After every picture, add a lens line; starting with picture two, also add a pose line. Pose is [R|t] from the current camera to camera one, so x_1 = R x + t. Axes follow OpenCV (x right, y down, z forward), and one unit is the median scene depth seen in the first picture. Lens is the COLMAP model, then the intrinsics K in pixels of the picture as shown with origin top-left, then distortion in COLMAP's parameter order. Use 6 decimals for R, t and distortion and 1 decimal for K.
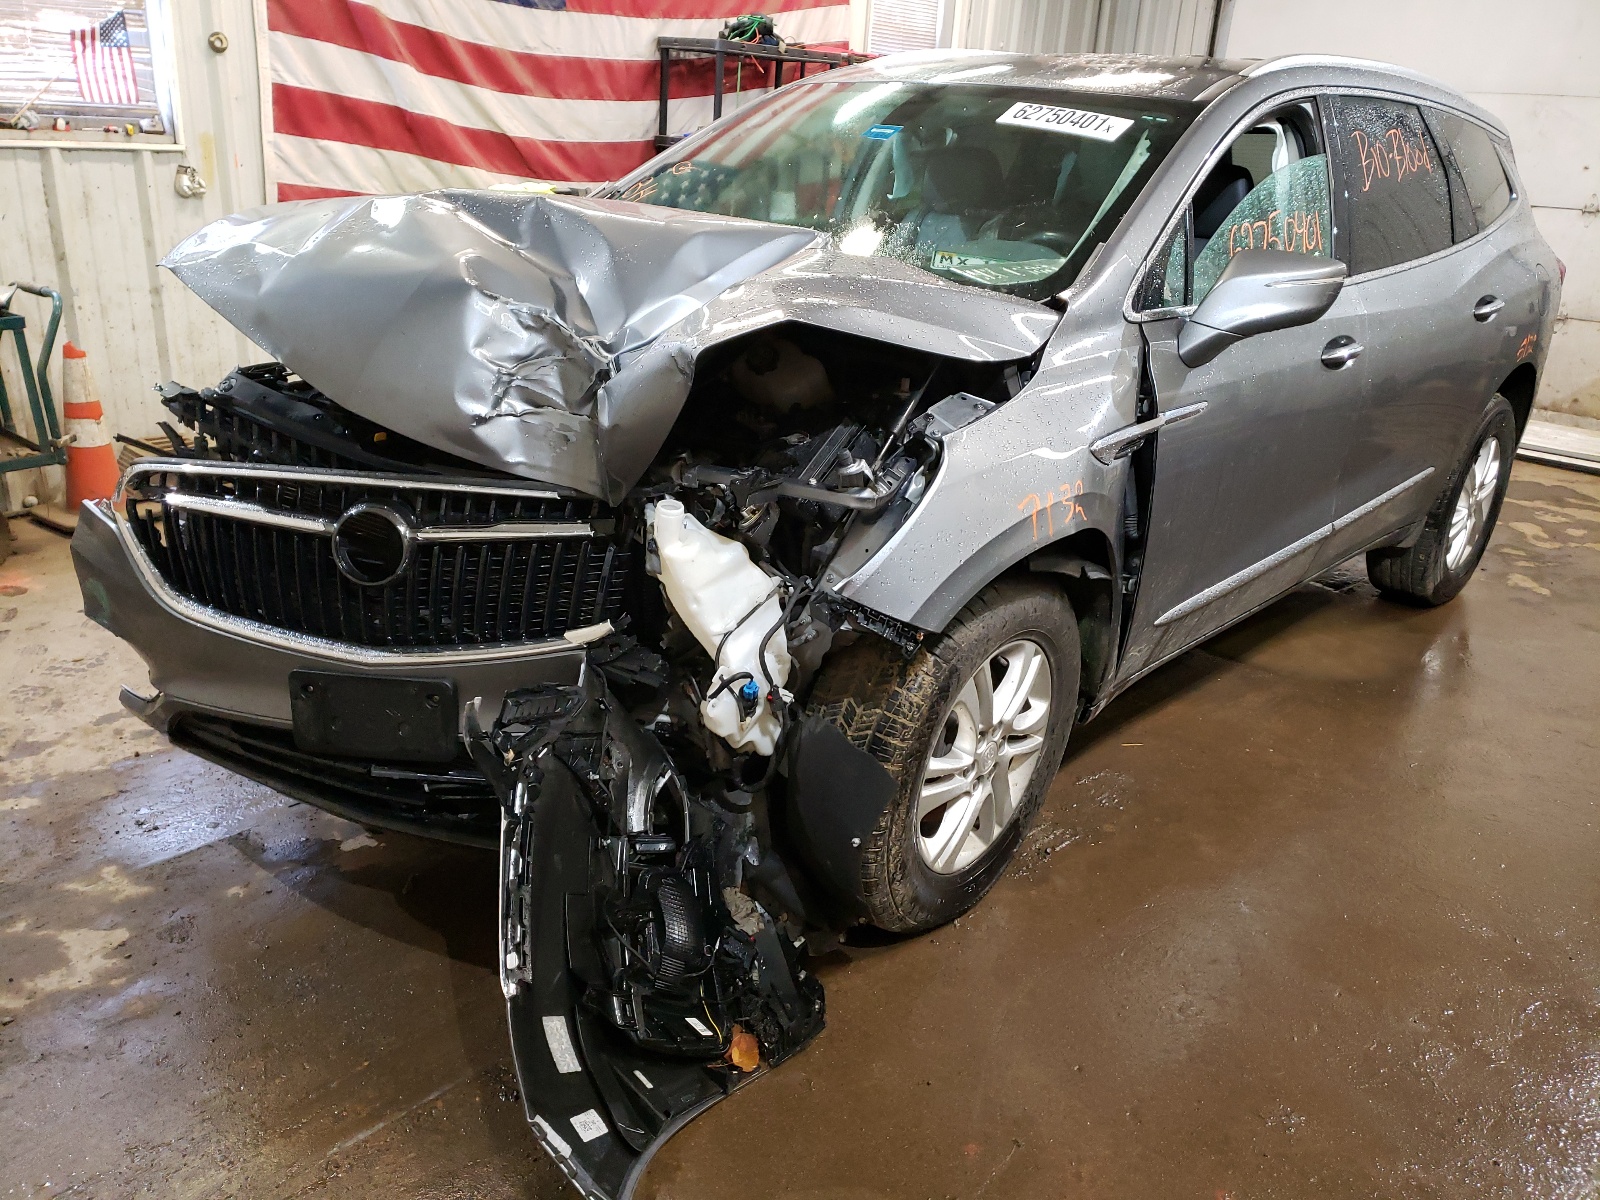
lens RADIAL K [[1259.9, 0, 794.5], [0, 1259.9, 601.2], [0, 0, 1]] dist [0.019571, 0.003371]
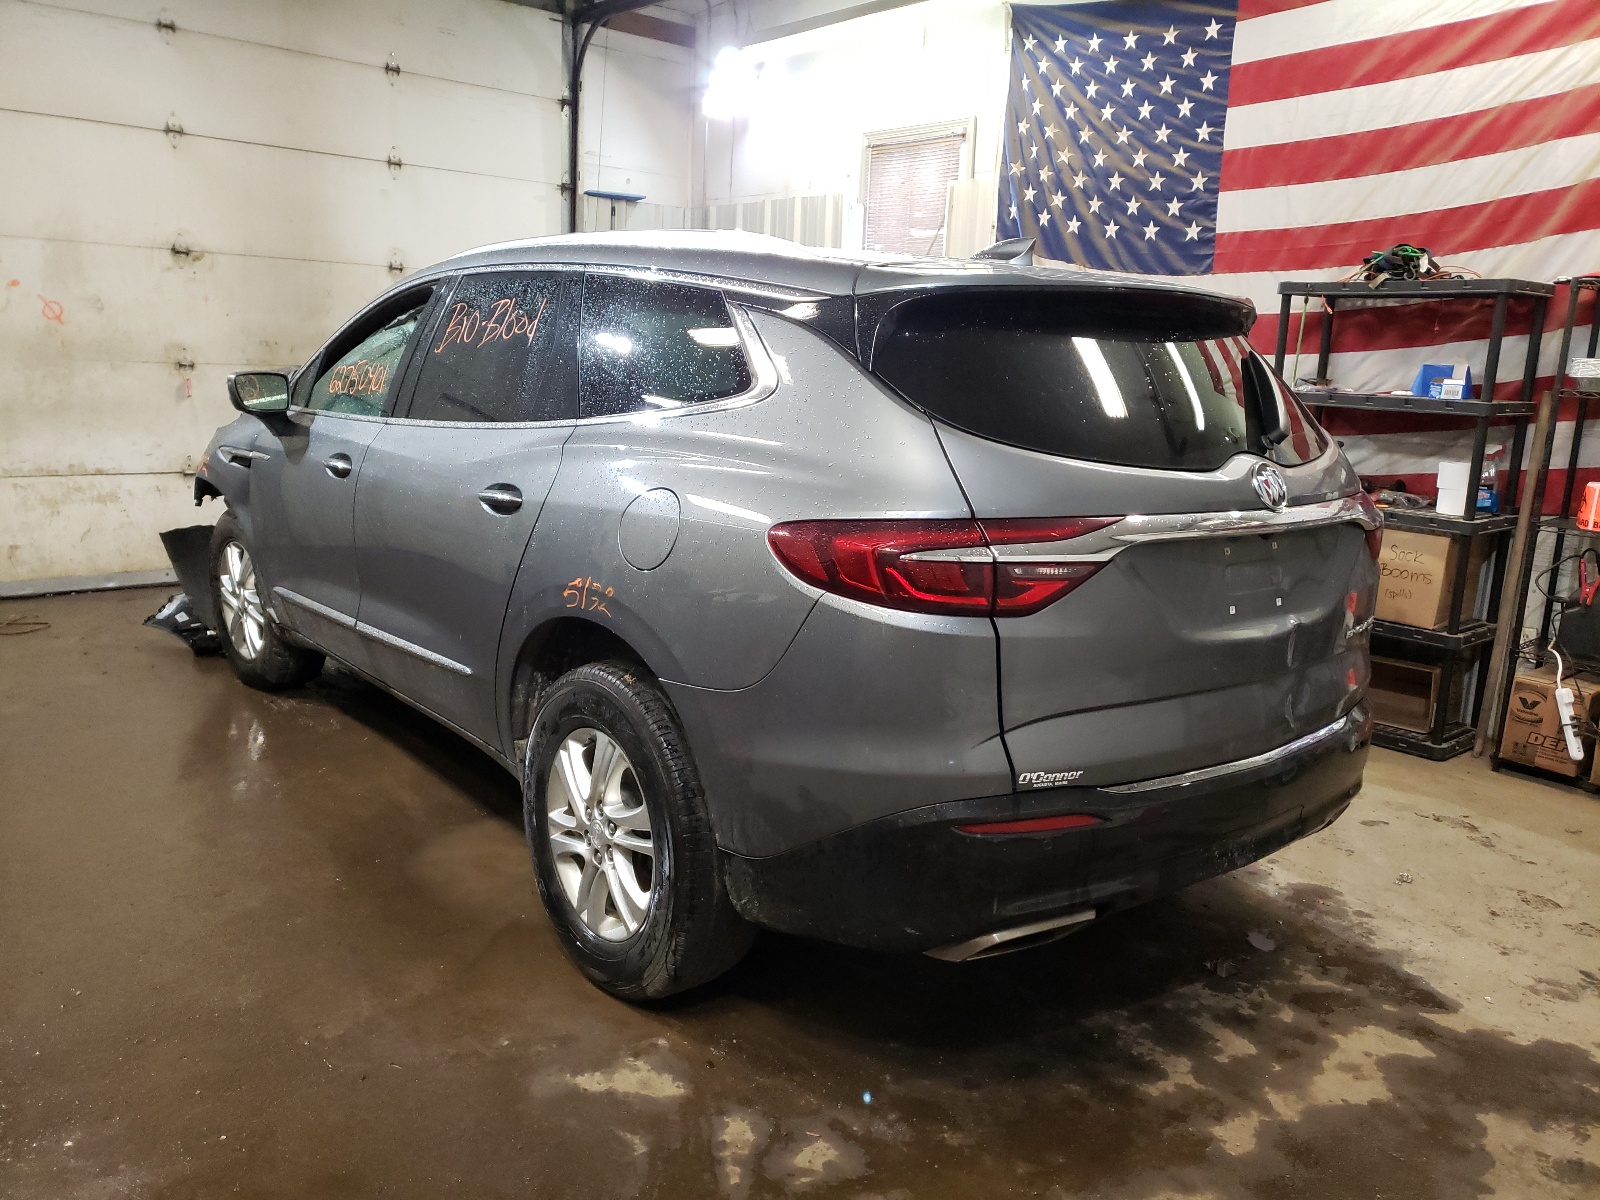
lens RADIAL K [[1259.9, 0, 804.5], [0, 1259.9, 607.7], [0, 0, 1]] dist [0.019571, 0.003371]
pose [[-0.134359, 0.137733, -0.981314, 2.073991], [-0.403651, 0.896802, 0.181139, -0.617482], [0.904994, 0.420446, -0.064897, 1.984992]]
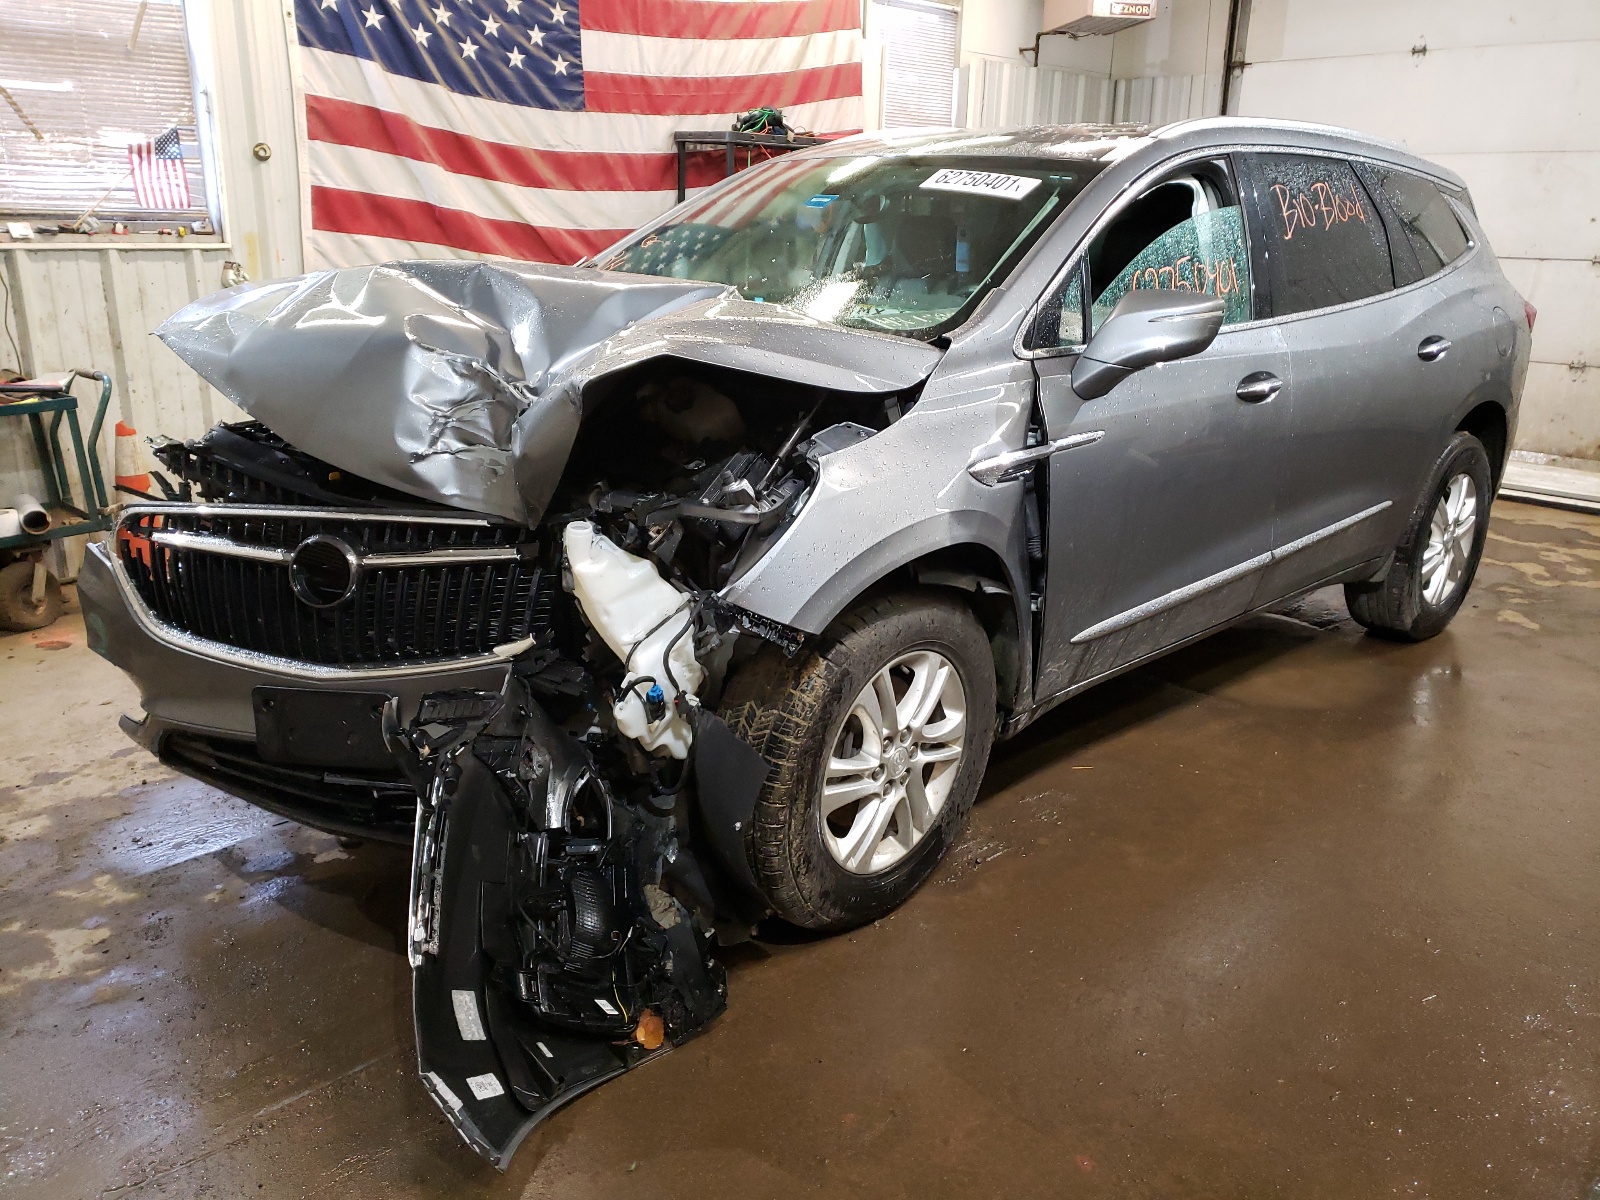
lens RADIAL K [[1259.9, 0, 805.8], [0, 1259.9, 586.0], [0, 0, 1]] dist [0.019571, 0.003371]
pose [[0.998050, -0.020594, -0.058917, 0.141935], [0.016008, 0.996881, -0.077277, 0.055956], [0.060324, 0.076184, 0.995267, -0.076692]]
